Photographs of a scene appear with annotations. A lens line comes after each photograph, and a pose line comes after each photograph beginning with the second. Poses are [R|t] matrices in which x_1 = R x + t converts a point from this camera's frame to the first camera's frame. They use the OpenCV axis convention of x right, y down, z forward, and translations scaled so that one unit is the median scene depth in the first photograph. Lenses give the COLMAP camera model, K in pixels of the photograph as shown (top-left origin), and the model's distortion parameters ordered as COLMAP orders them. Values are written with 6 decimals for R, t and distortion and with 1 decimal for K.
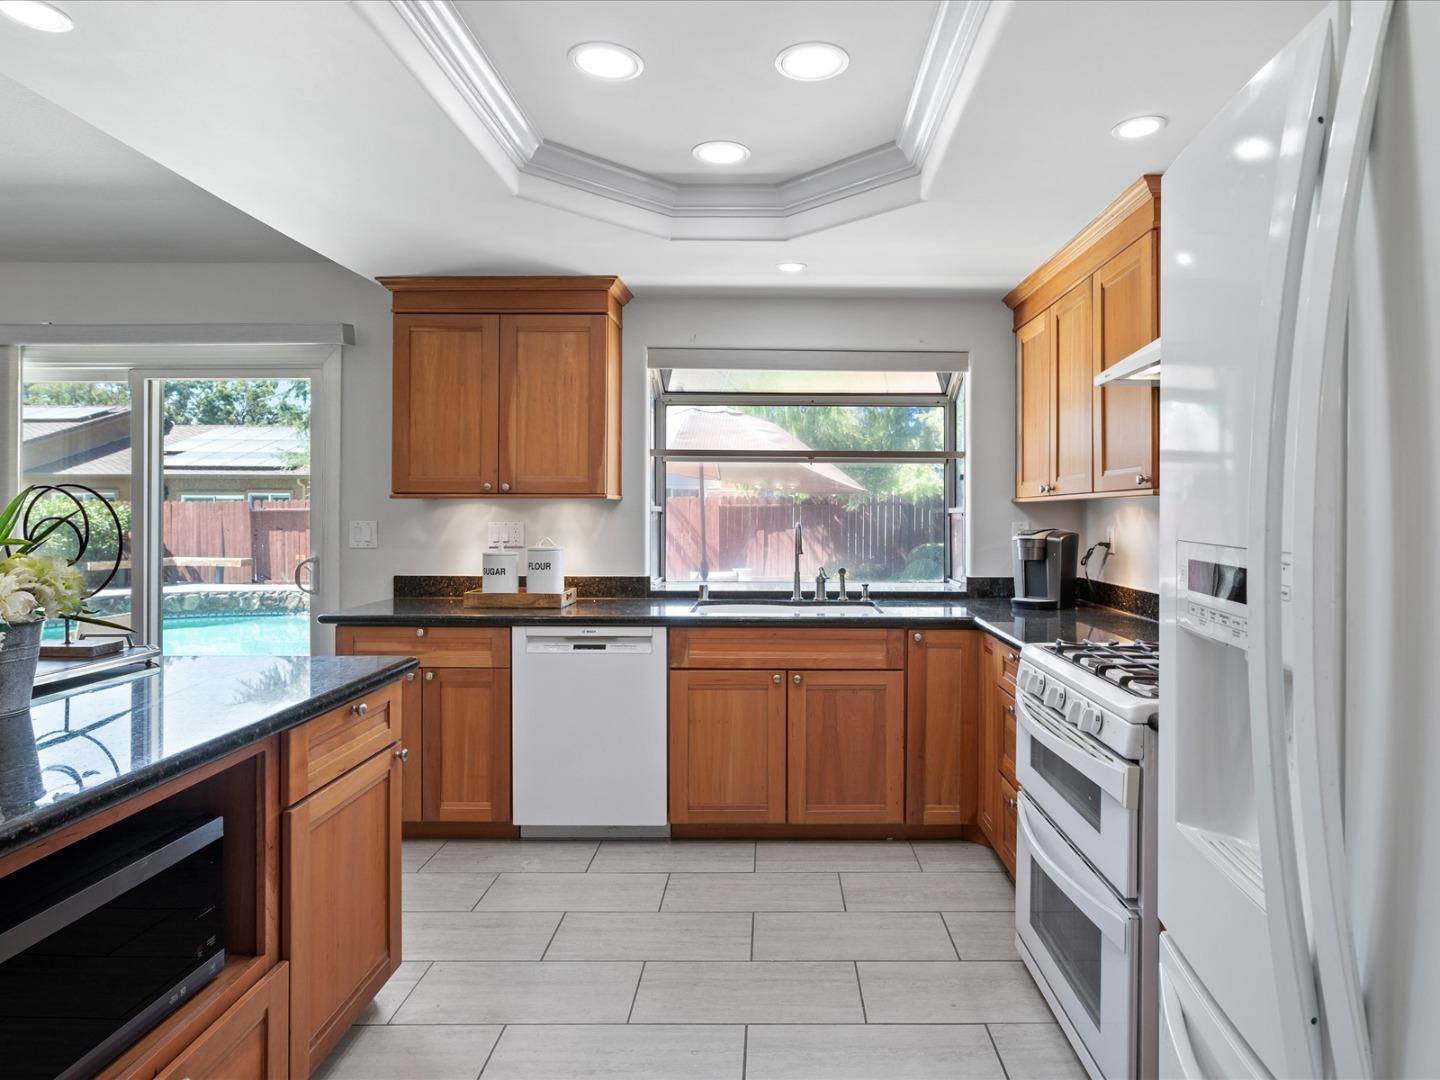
lens RADIAL K [[900.4, 0, 774.5], [0, 900.4, 515.8], [0, 0, 1]] dist [0.001203, 0.002101]
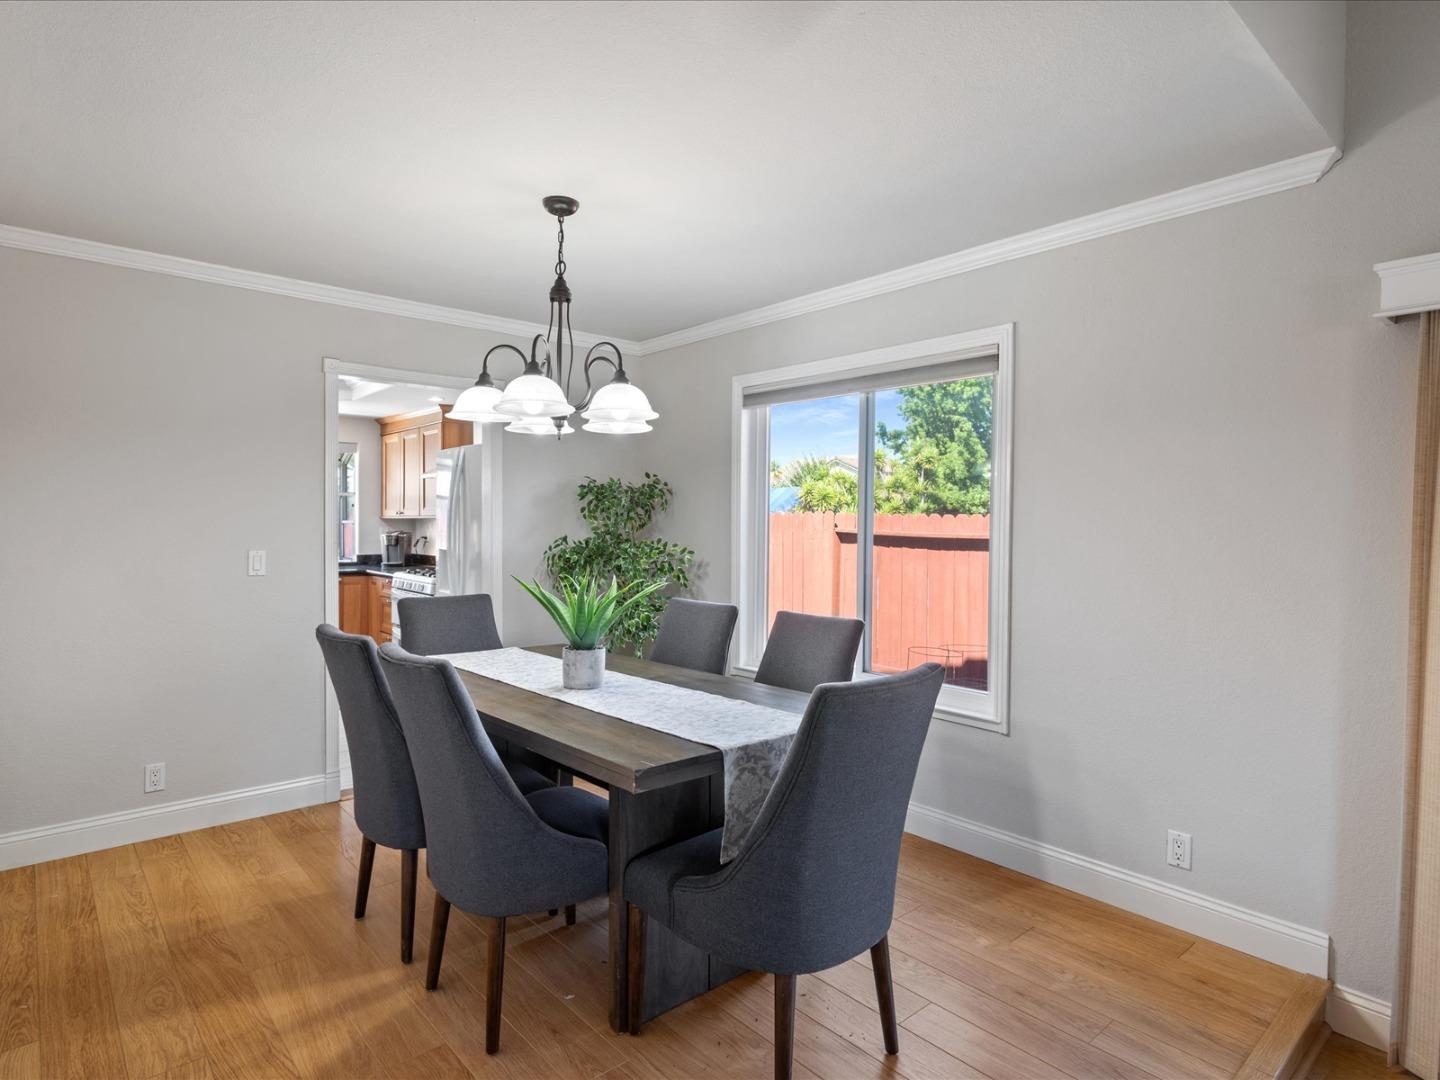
lens RADIAL K [[783.5, 0, 716.9], [0, 783.5, 535.1], [0, 0, 1]] dist [-0.000872, 0.001212]
pose [[0.757811, -0.004739, 0.652457, -0.348057], [-0.005819, 0.999885, 0.014021, -0.006513], [-0.652448, -0.014422, 0.757696, -0.938083]]
